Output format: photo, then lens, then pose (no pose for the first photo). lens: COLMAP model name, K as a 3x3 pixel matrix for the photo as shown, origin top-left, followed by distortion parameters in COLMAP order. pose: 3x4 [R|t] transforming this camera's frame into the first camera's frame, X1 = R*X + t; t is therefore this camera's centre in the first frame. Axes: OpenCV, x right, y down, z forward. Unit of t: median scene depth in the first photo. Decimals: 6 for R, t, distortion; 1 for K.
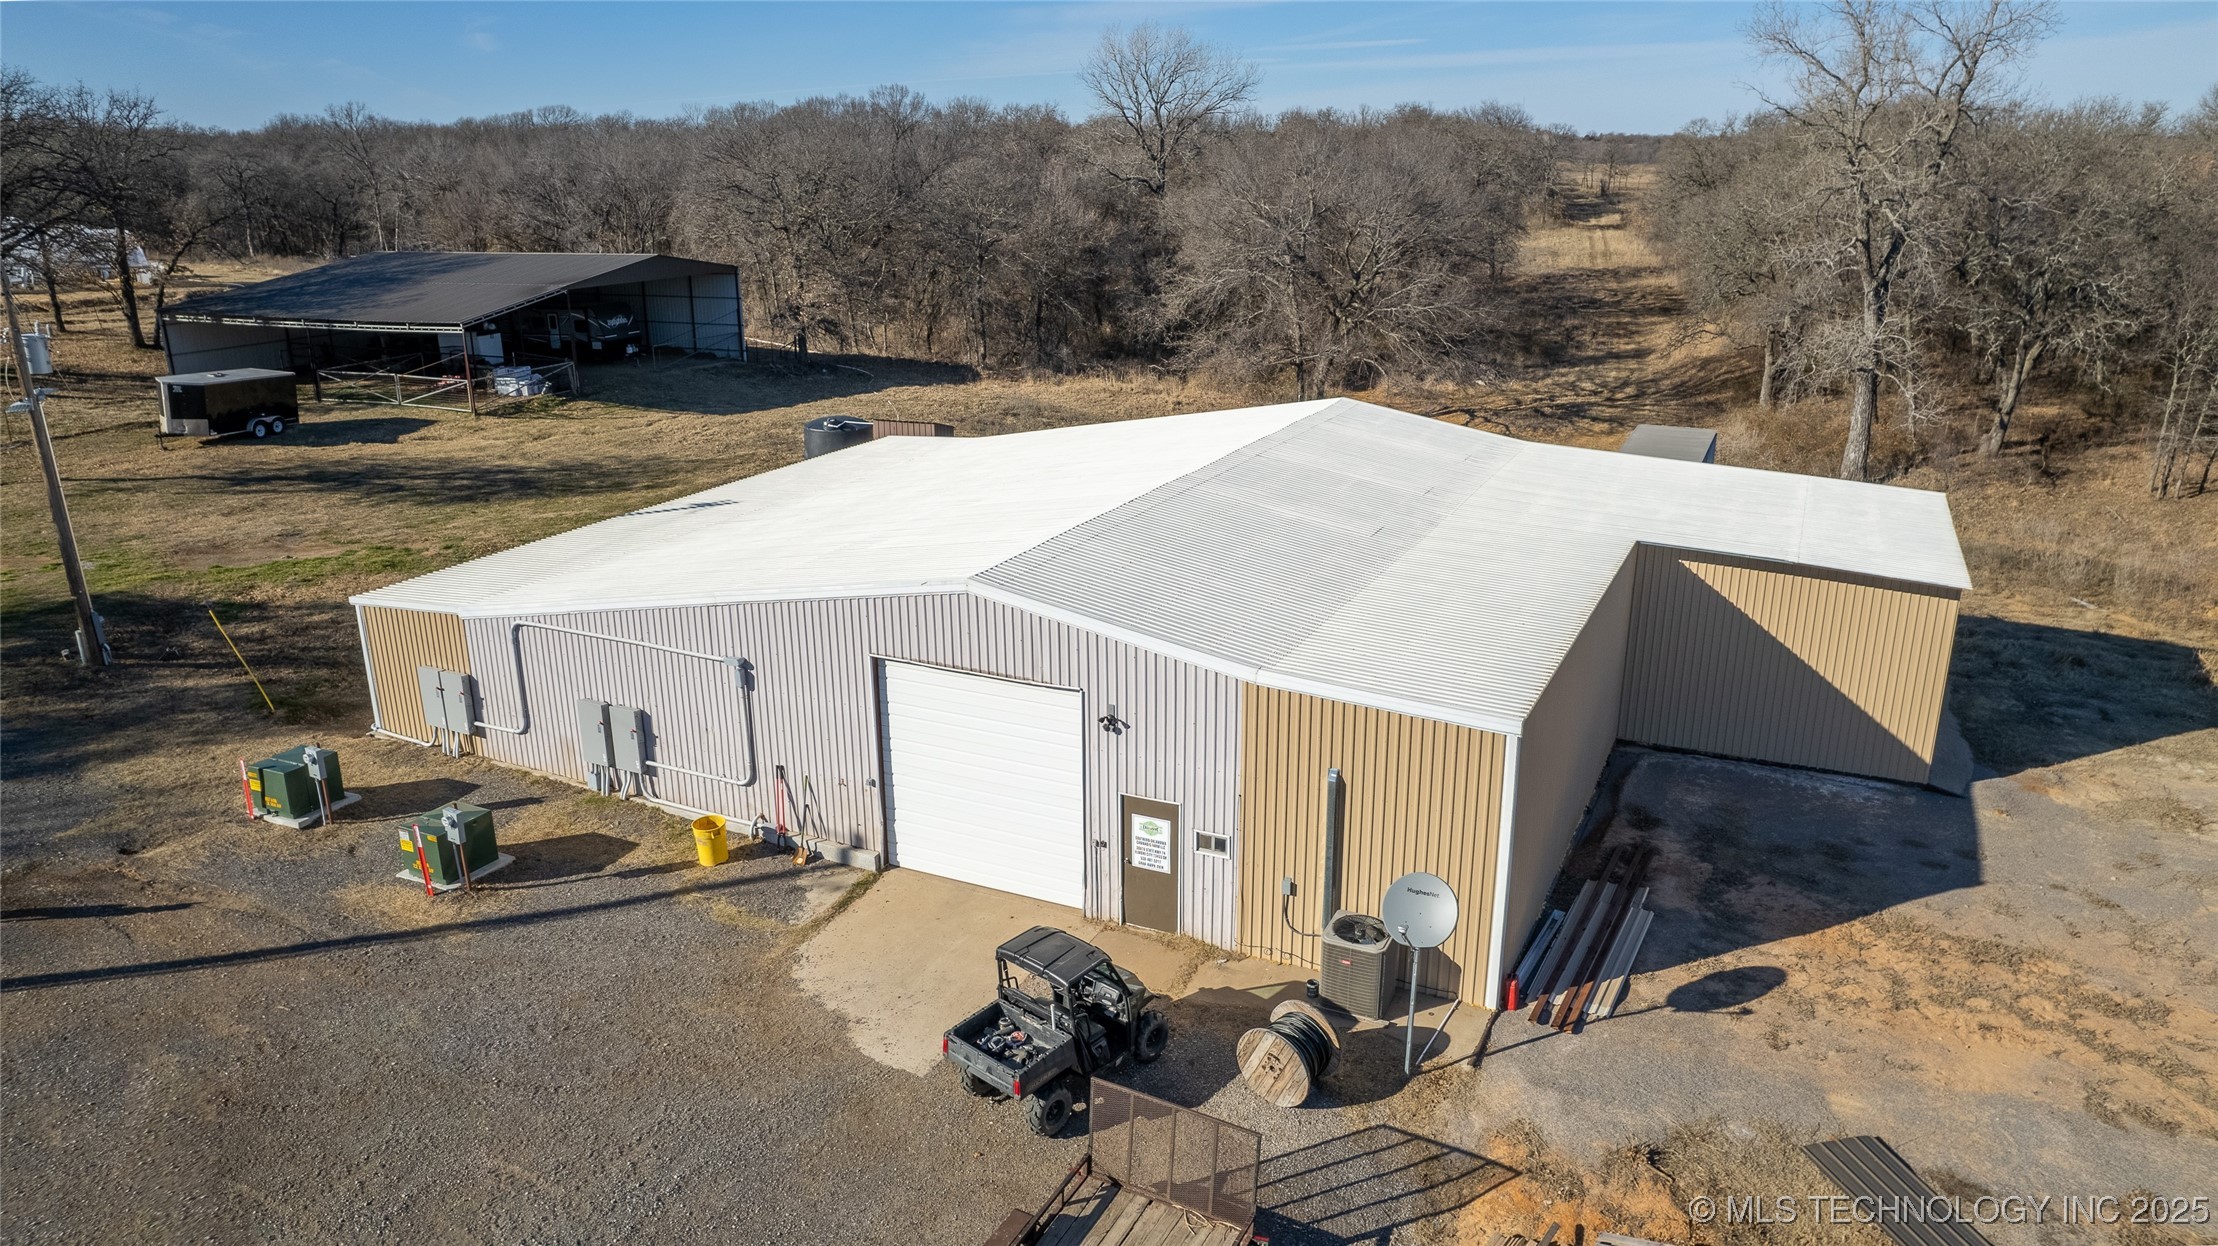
lens RADIAL K [[1499.6, 0, 1109.0], [0, 1499.6, 623.0], [0, 0, 1]] dist [-0.042843, -0.000431]
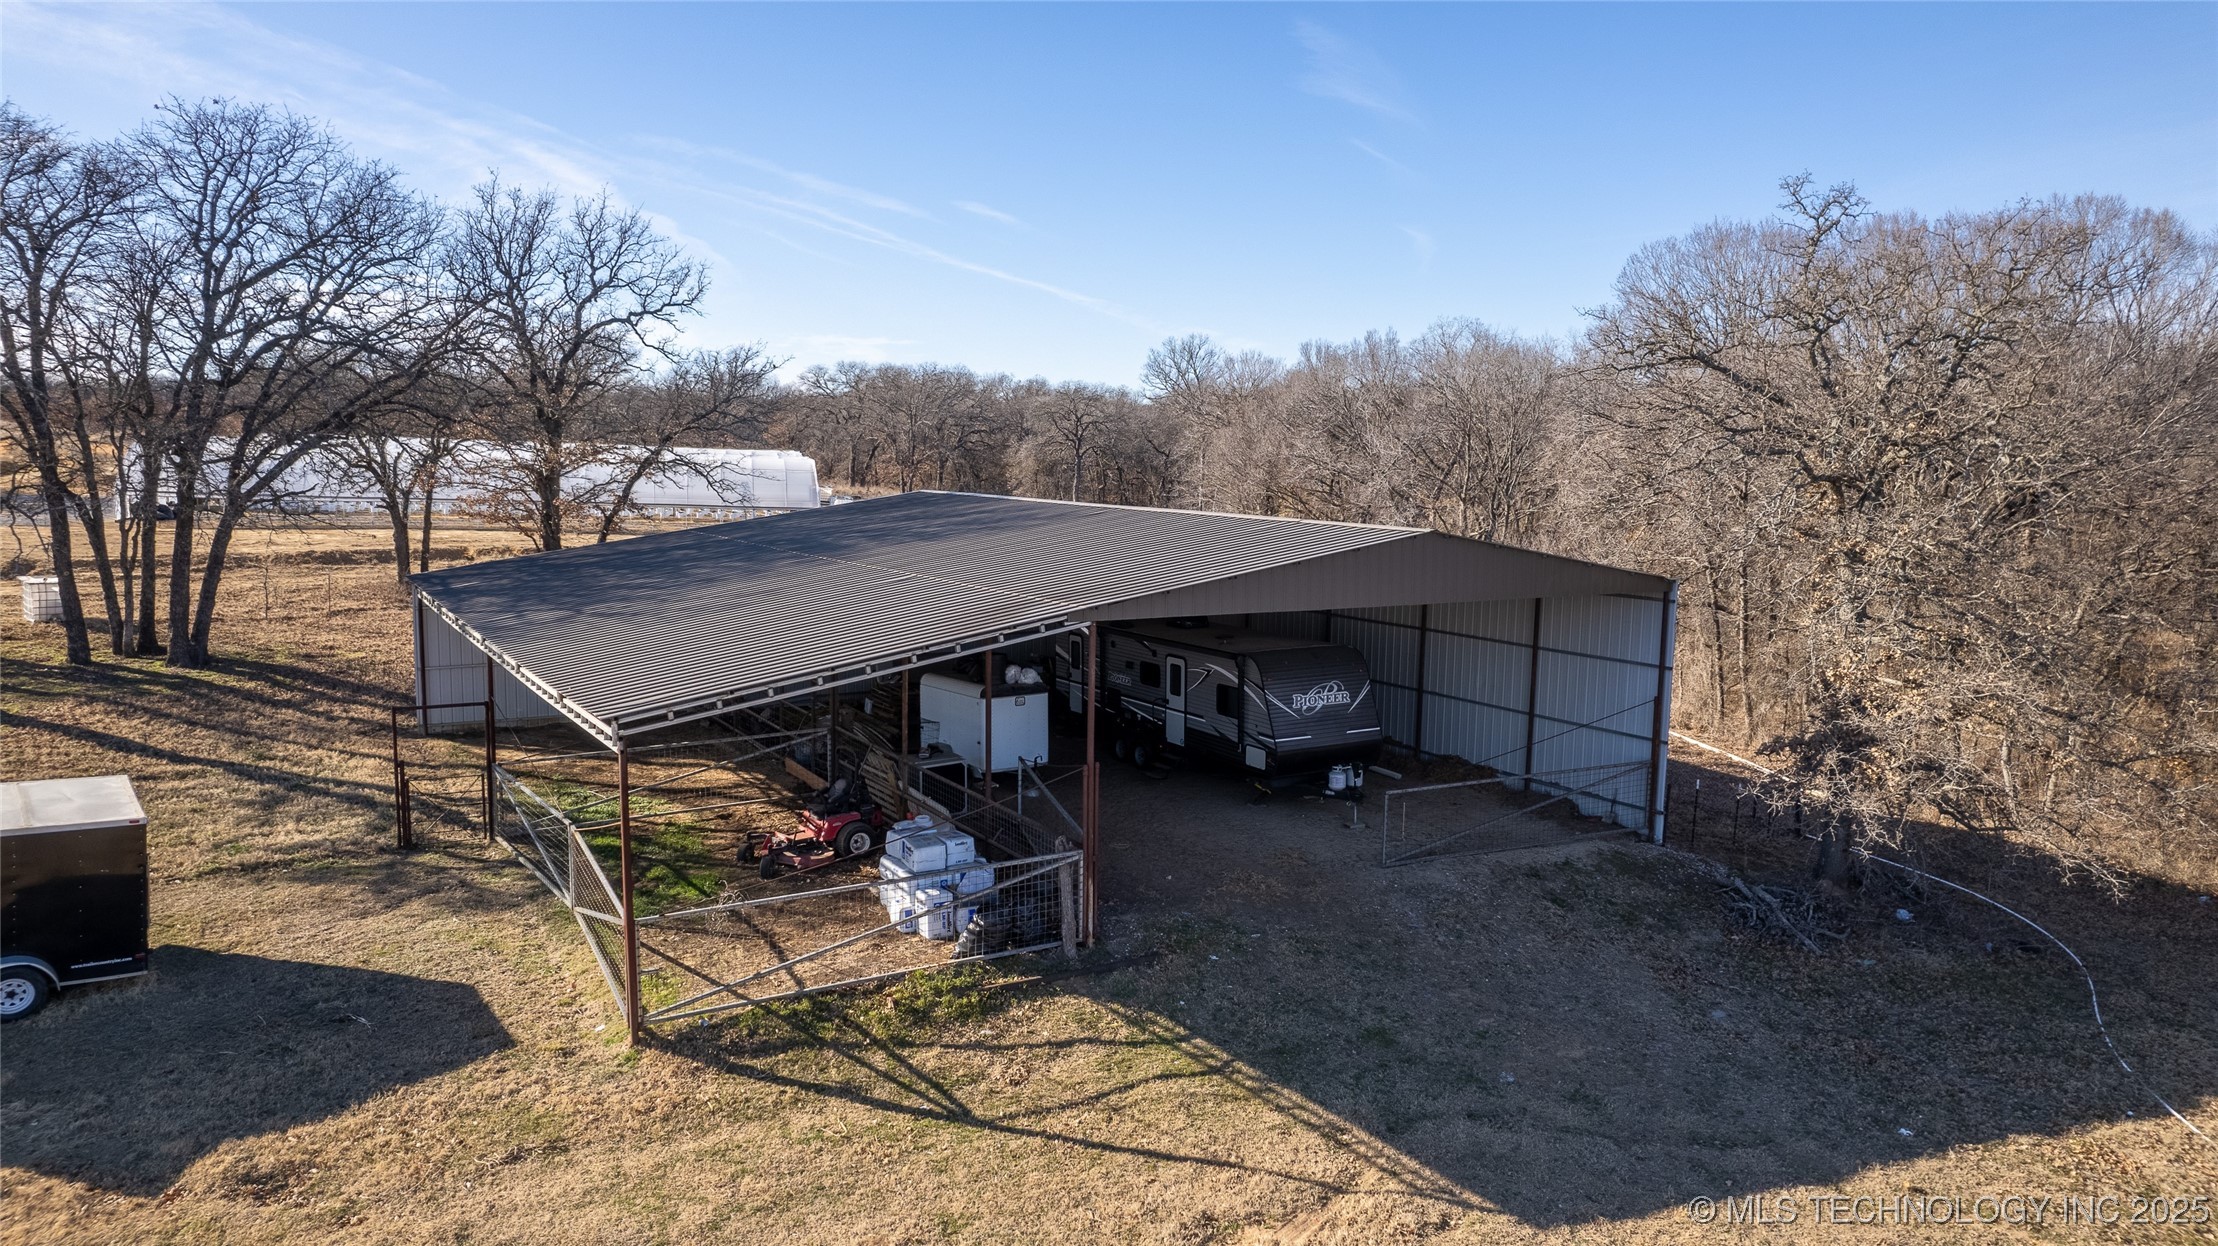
lens RADIAL K [[1499.6, 0, 1109.0], [0, 1499.6, 623.0], [0, 0, 1]] dist [-0.042843, -0.000431]
pose [[0.832381, 0.091394, -0.546616, -0.173750], [-0.193482, 0.972172, -0.132084, -0.163576], [0.519333, 0.215705, 0.826901, 0.668736]]
